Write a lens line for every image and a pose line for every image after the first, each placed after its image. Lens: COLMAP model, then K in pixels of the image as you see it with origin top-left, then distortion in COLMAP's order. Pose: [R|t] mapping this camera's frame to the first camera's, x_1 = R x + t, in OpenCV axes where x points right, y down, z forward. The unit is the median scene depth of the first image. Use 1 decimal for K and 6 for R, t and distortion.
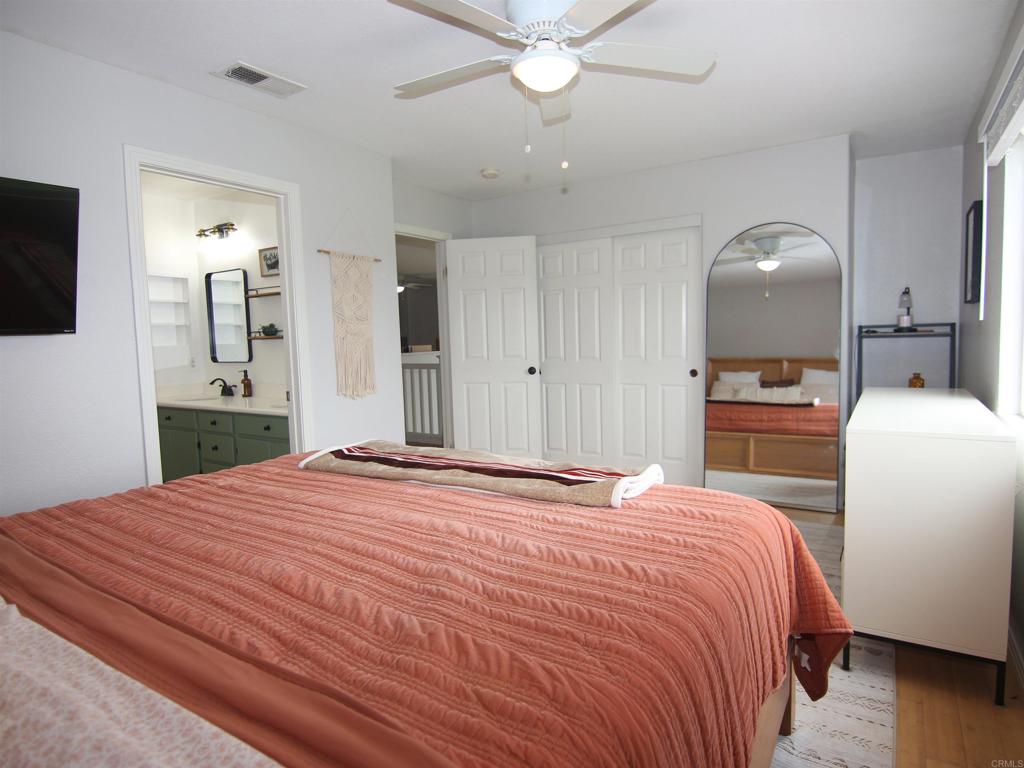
lens RADIAL K [[590.0, 0, 511.4], [0, 590.0, 381.2], [0, 0, 1]] dist [0.004675, -0.019978]
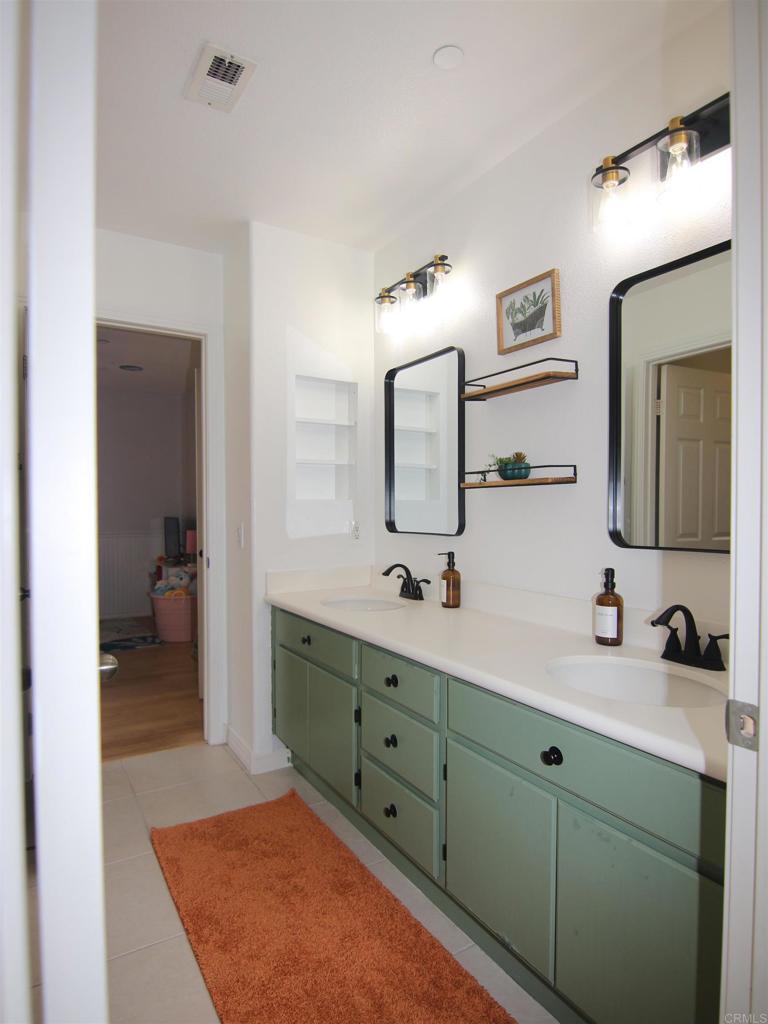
lens RADIAL K [[590.0, 0, 383.4], [0, 590.0, 492.7], [0, 0, 1]] dist [0.004675, -0.019978]
pose [[0.900773, 0.012570, -0.434109, -0.287843], [-0.056186, 0.994553, -0.087789, -0.021396], [0.430641, 0.103469, 0.896573, 0.529251]]
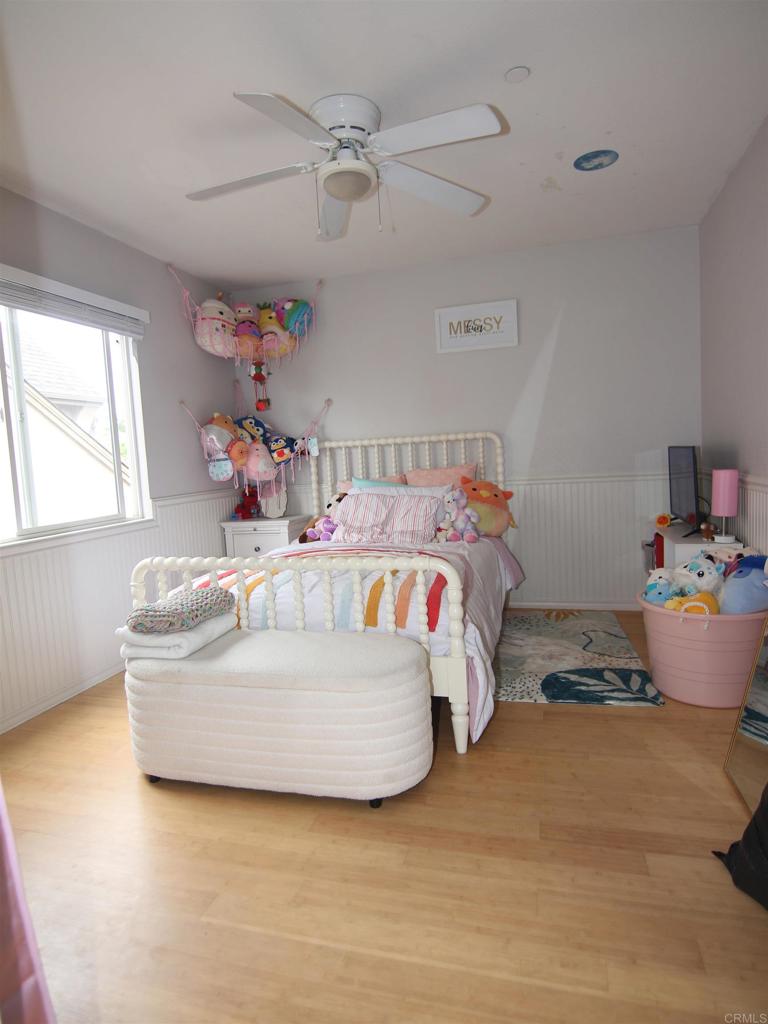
lens RADIAL K [[590.0, 0, 383.4], [0, 590.0, 492.7], [0, 0, 1]] dist [0.004675, -0.019978]
pose [[0.291524, 0.089595, -0.952358, -0.759530], [-0.049798, 0.995675, 0.078427, -0.039774], [0.955266, 0.024563, 0.294725, 1.012931]]
